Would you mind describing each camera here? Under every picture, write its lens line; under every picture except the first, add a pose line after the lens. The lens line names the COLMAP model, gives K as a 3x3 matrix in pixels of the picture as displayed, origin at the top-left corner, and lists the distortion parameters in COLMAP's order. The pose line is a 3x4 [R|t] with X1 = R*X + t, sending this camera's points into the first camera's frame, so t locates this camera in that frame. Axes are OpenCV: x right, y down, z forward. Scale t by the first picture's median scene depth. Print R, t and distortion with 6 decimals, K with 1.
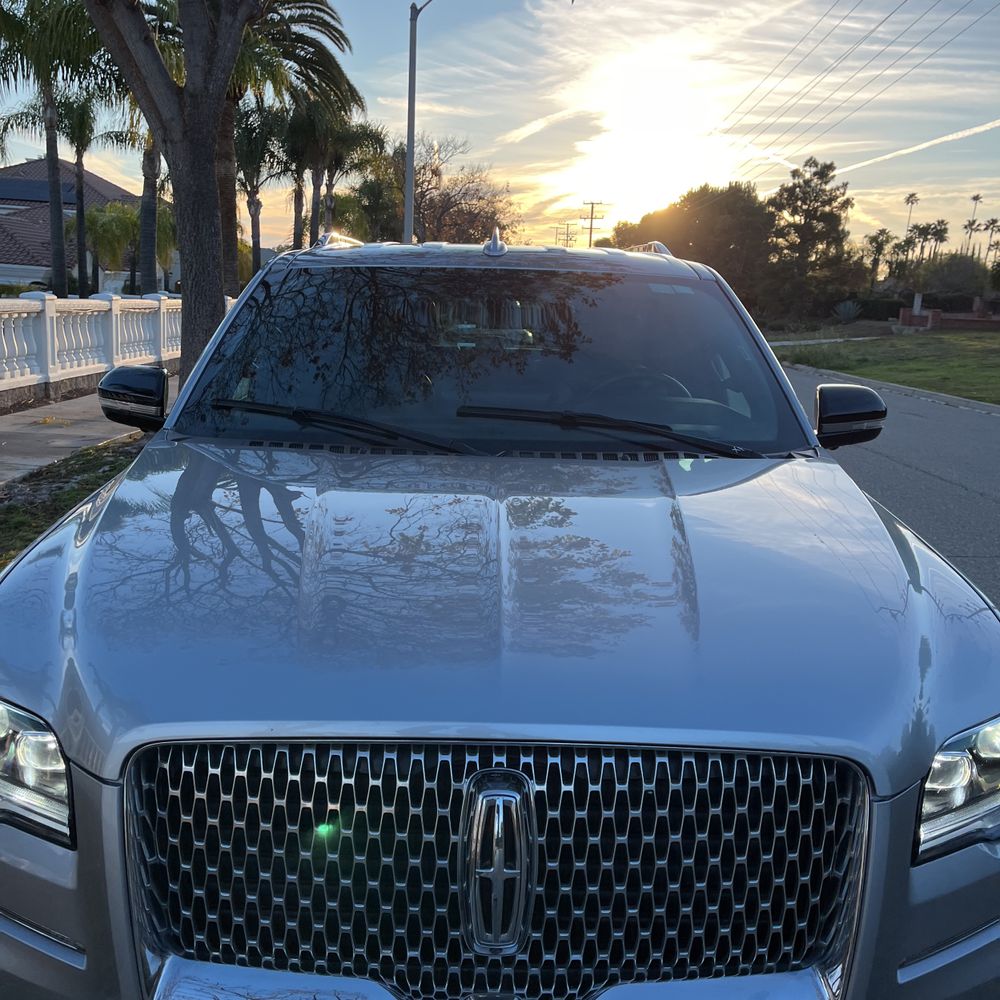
lens RADIAL K [[1018.7, 0, 475.3], [0, 1018.7, 493.9], [0, 0, 1]] dist [0.019110, 0.000000]
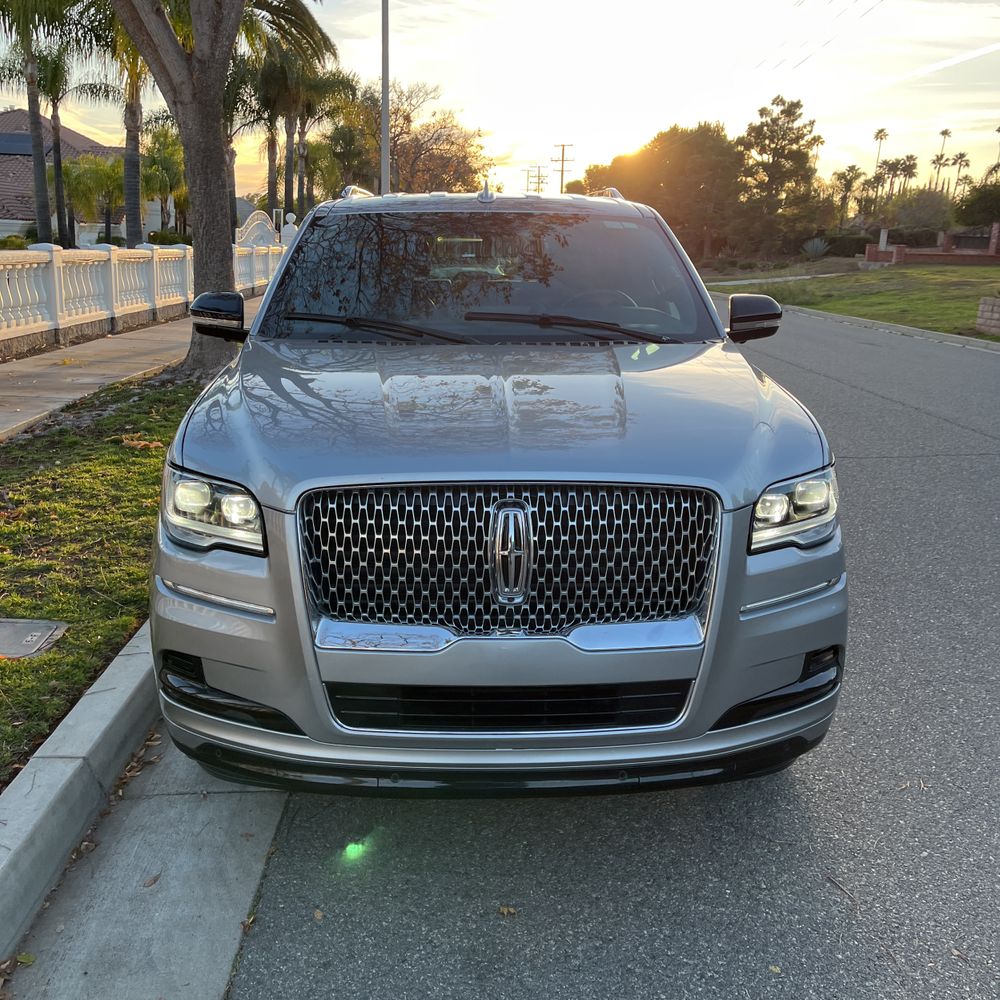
lens RADIAL K [[1018.7, 0, 476.7], [0, 1018.7, 478.5], [0, 0, 1]] dist [0.019110, 0.000000]
pose [[0.999412, -0.025894, 0.022469, -0.068022], [0.025050, 0.998999, 0.037074, 0.155215], [-0.023407, -0.036490, 0.999060, -0.698126]]
